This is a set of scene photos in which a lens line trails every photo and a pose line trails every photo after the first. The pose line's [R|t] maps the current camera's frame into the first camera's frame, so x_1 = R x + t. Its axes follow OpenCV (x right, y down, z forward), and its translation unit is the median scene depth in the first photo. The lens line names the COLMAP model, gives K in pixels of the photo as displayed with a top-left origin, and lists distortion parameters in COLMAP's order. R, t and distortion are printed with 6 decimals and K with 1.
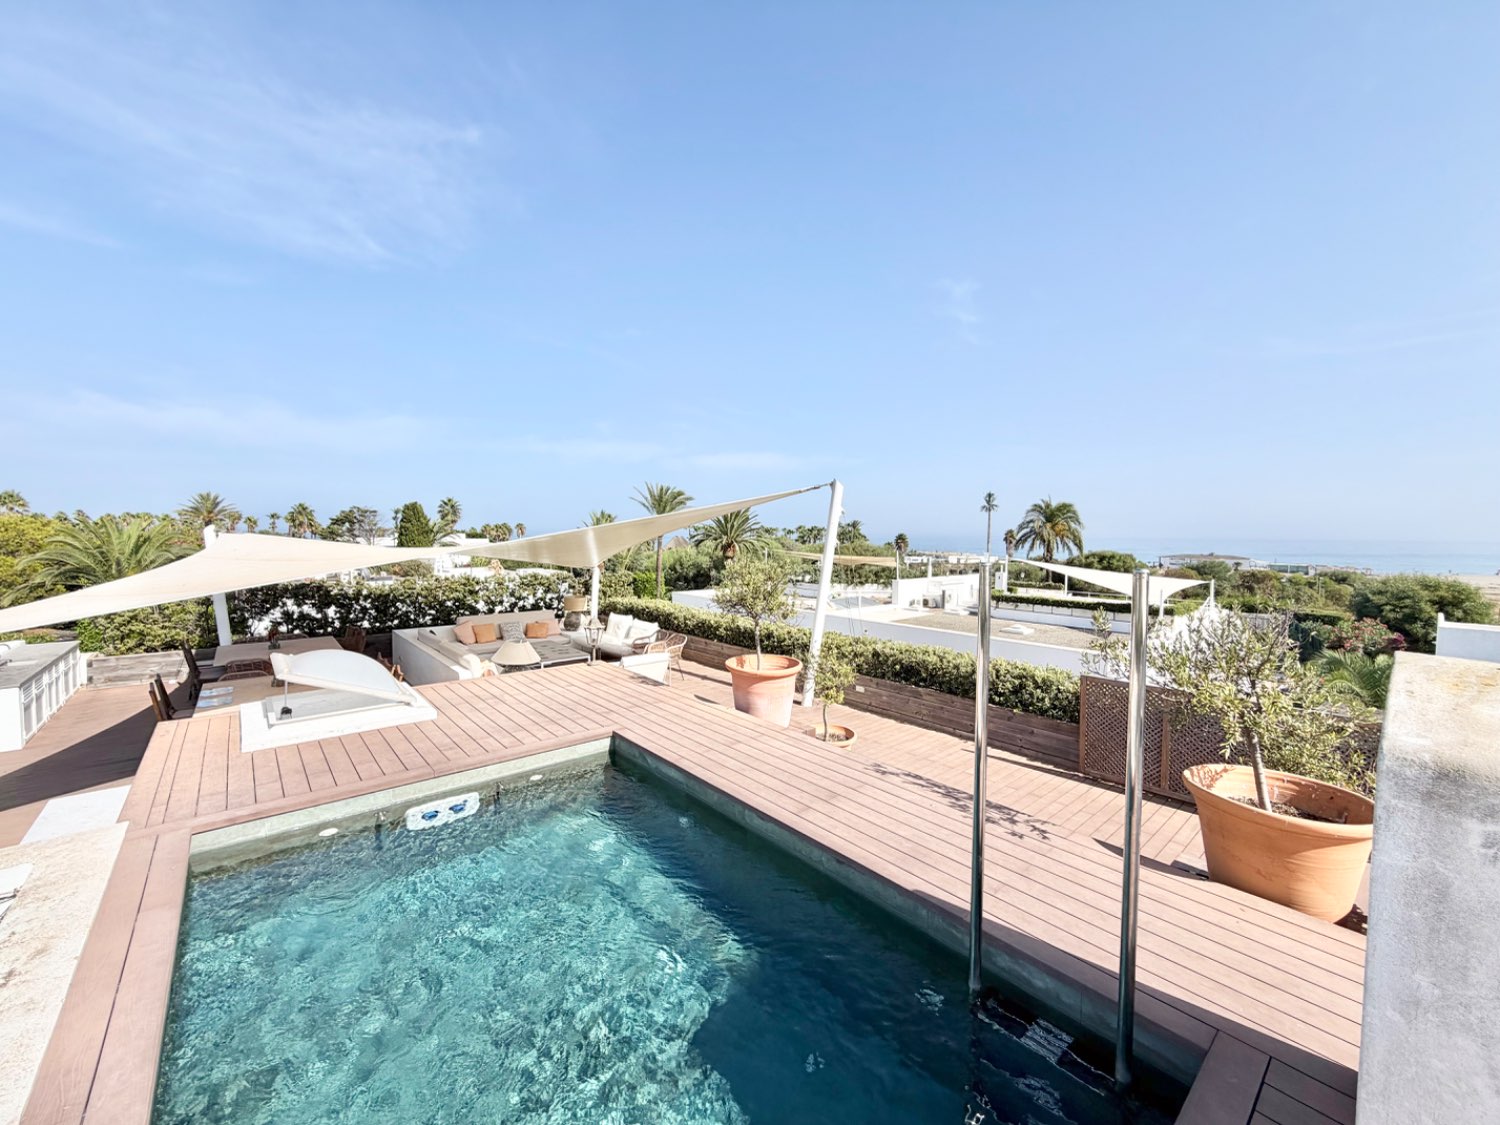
lens RADIAL K [[598.0, 0, 747.7], [0, 598.0, 554.7], [0, 0, 1]] dist [0.001036, -0.000631]
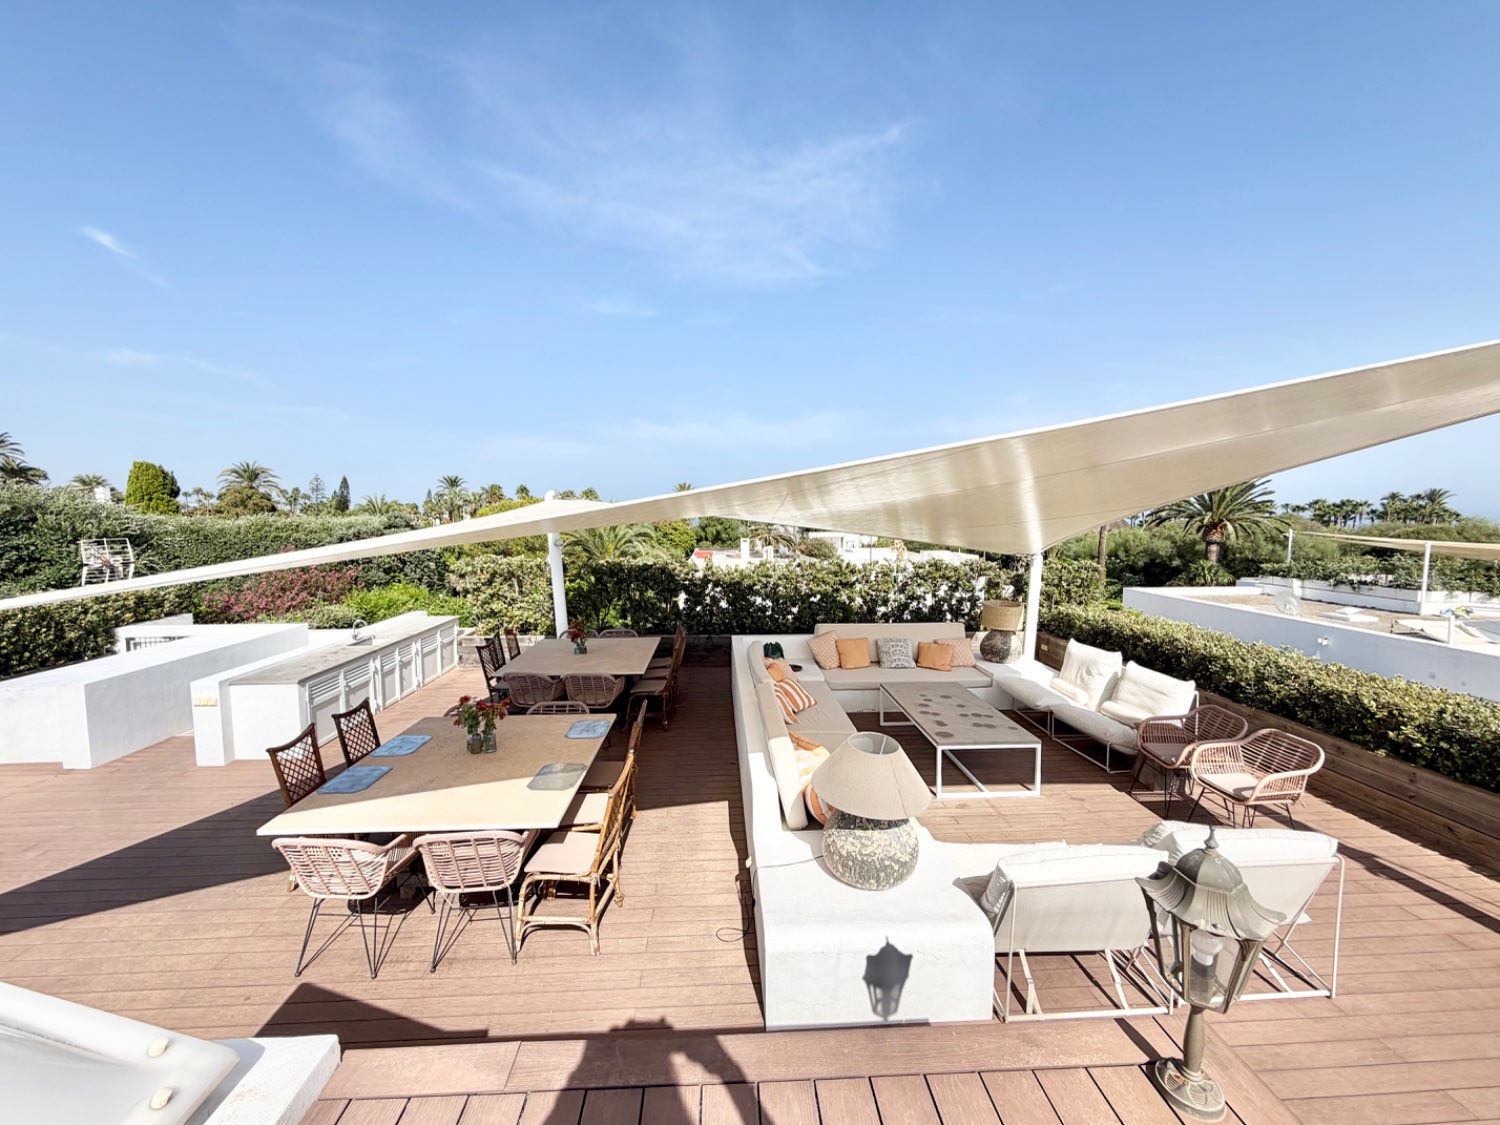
lens RADIAL K [[598.0, 0, 747.1], [0, 598.0, 554.1], [0, 0, 1]] dist [0.001036, -0.000631]
pose [[0.790912, 0.030994, -0.611144, -0.116161], [-0.012910, 0.999339, 0.033974, 0.004439], [0.611793, -0.018980, 0.790790, 0.346940]]
